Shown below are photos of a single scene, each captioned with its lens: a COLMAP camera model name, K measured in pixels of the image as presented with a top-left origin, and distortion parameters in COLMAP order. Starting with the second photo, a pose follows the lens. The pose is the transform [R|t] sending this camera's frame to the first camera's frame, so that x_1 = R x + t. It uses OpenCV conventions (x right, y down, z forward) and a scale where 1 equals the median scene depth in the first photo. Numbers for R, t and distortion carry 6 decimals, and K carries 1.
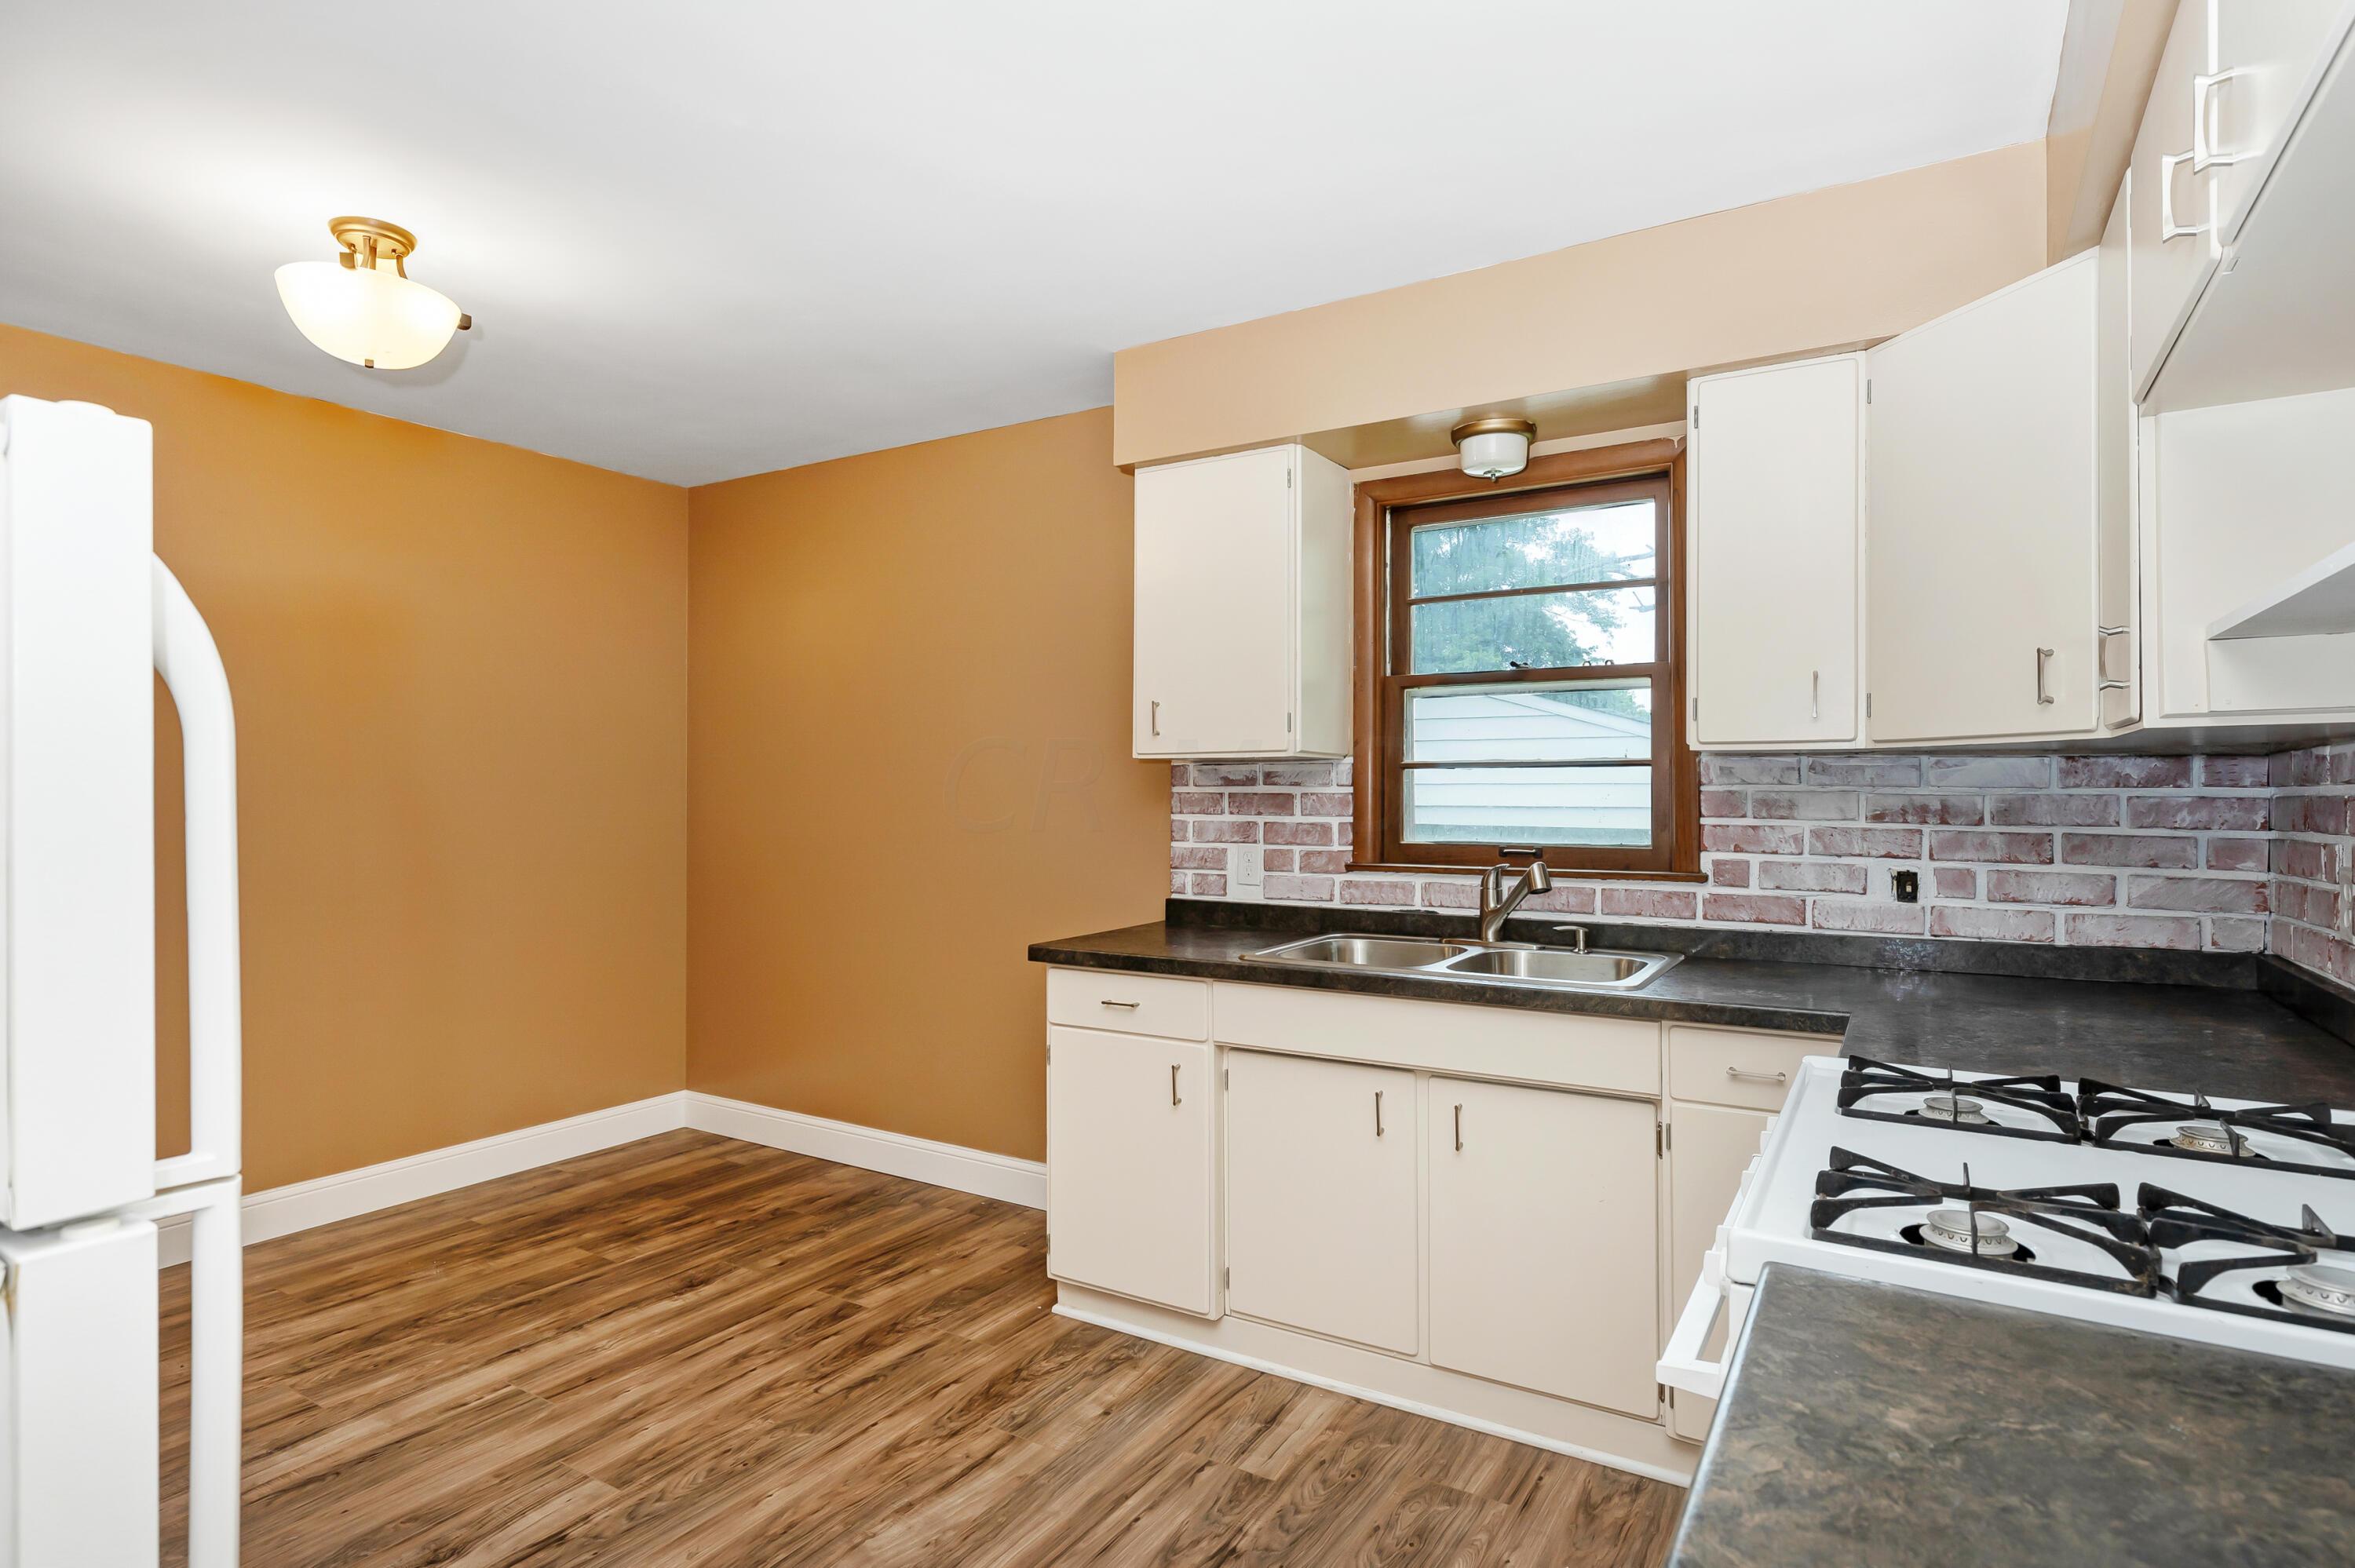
lens RADIAL K [[1179.8, 0, 1177.5], [0, 1179.8, 784.0], [0, 0, 1]] dist [-0.010559, -0.000399]
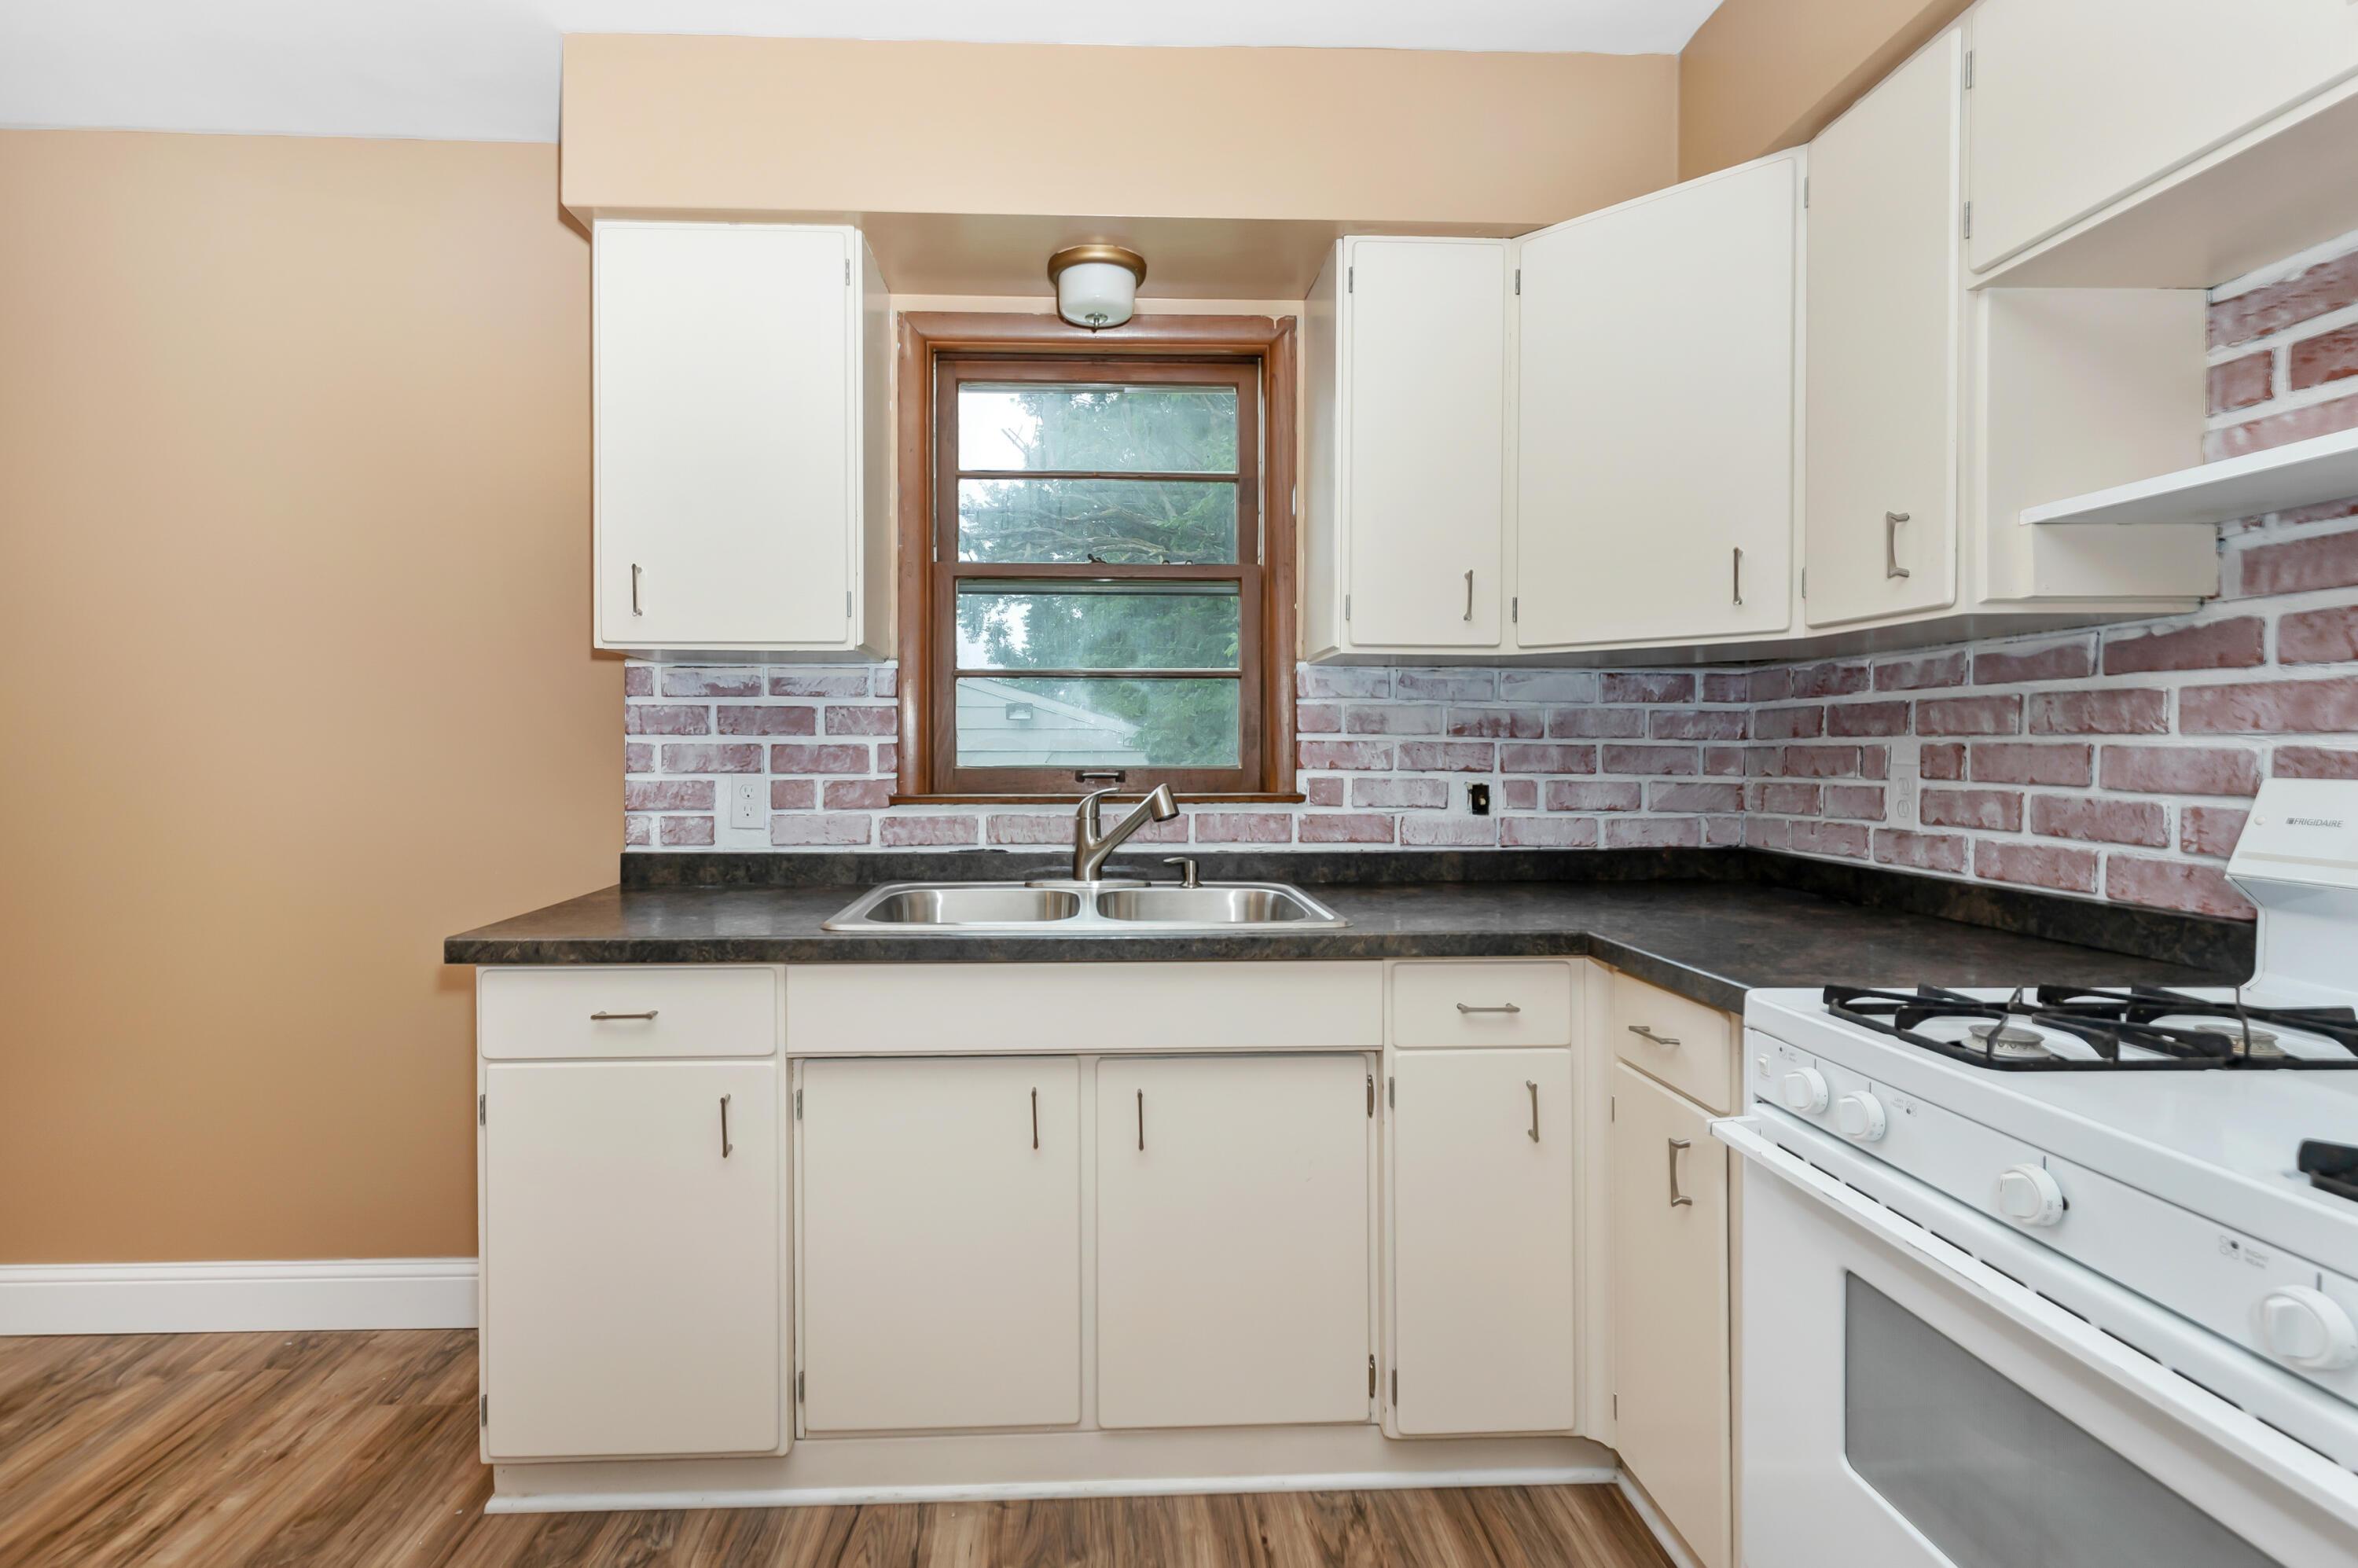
lens RADIAL K [[1090.0, 0, 1095.8], [0, 1090.0, 761.5], [0, 0, 1]] dist [0.000677, 0.000532]
pose [[0.840318, -0.007106, 0.542047, -0.156690], [-0.003440, 0.999824, 0.018441, 0.035607], [-0.542083, -0.017361, 0.840146, 0.363198]]
